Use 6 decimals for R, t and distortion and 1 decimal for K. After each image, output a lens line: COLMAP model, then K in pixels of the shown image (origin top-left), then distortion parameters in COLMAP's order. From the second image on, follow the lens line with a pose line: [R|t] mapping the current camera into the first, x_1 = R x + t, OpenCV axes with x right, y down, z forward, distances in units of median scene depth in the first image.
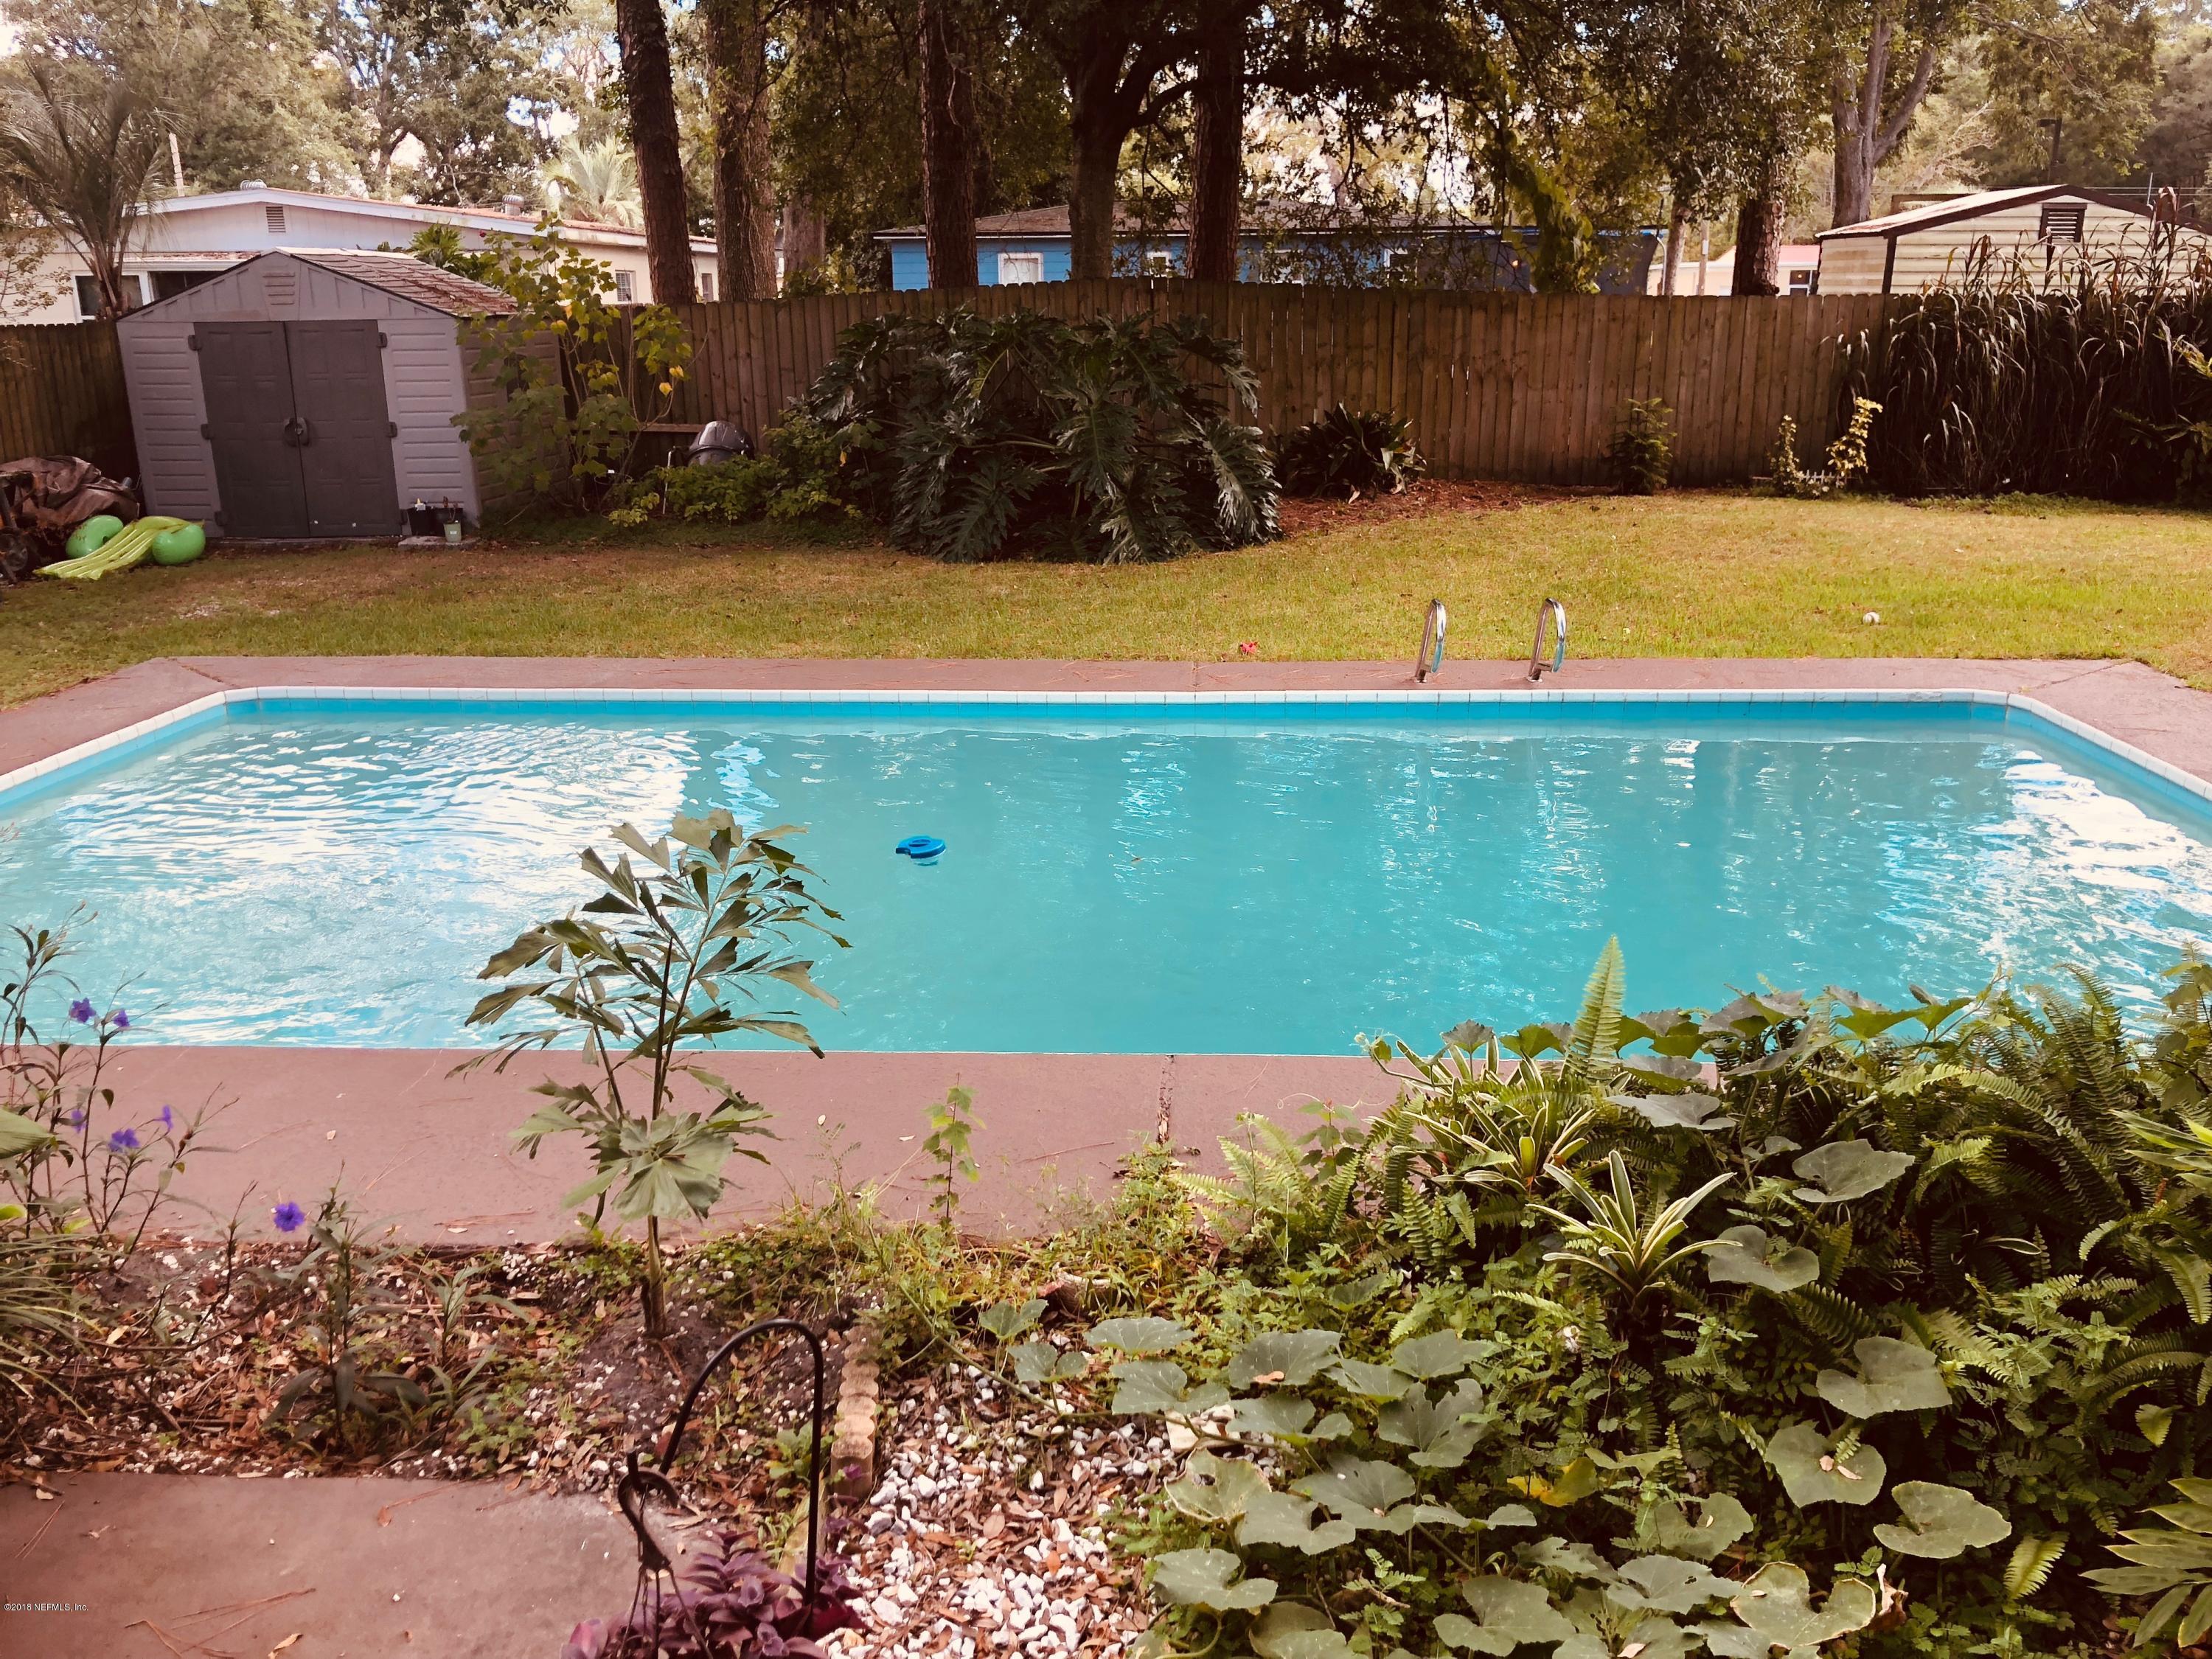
lens RADIAL K [[1805.9, 0, 1106.3], [0, 1805.9, 827.8], [0, 0, 1]] dist [-0.001137, -0.002309]
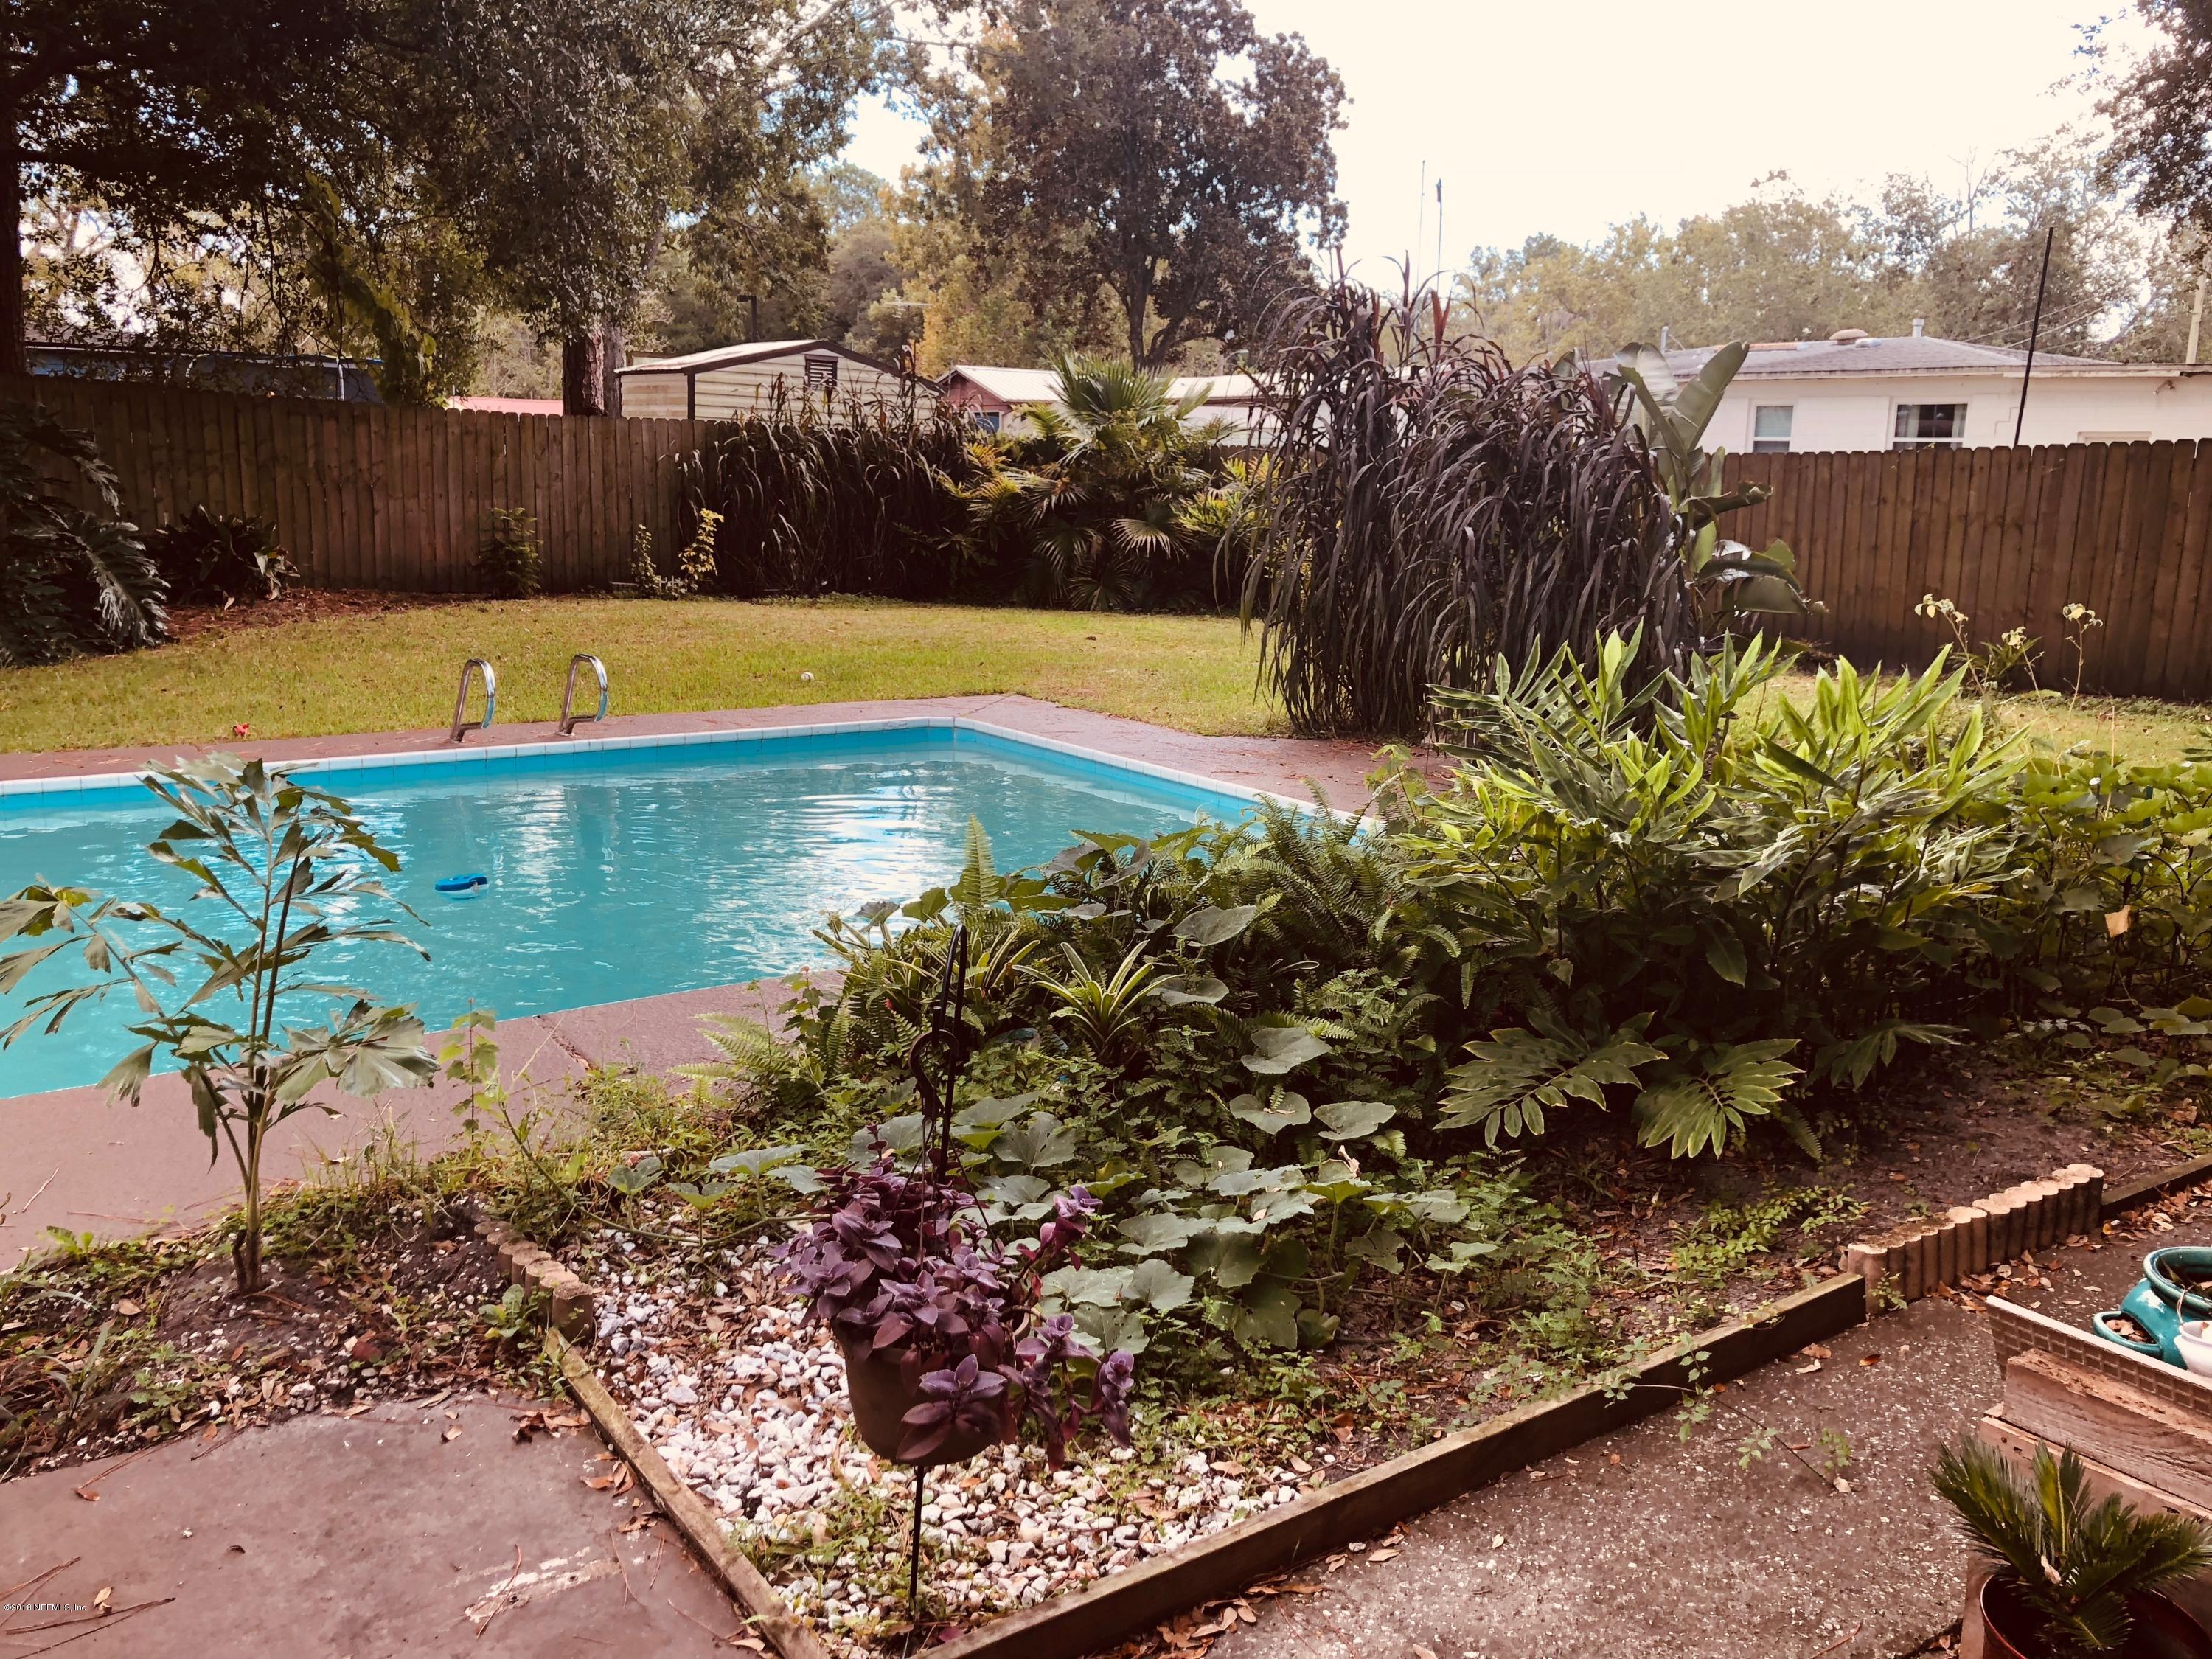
lens RADIAL K [[1805.9, 0, 1108.6], [0, 1805.9, 829.0], [0, 0, 1]] dist [-0.001137, -0.002309]
pose [[0.780497, -0.092198, 0.618323, -0.106641], [0.141529, 0.989445, -0.031113, 0.030952], [-0.608928, 0.111794, 0.785308, -0.010788]]
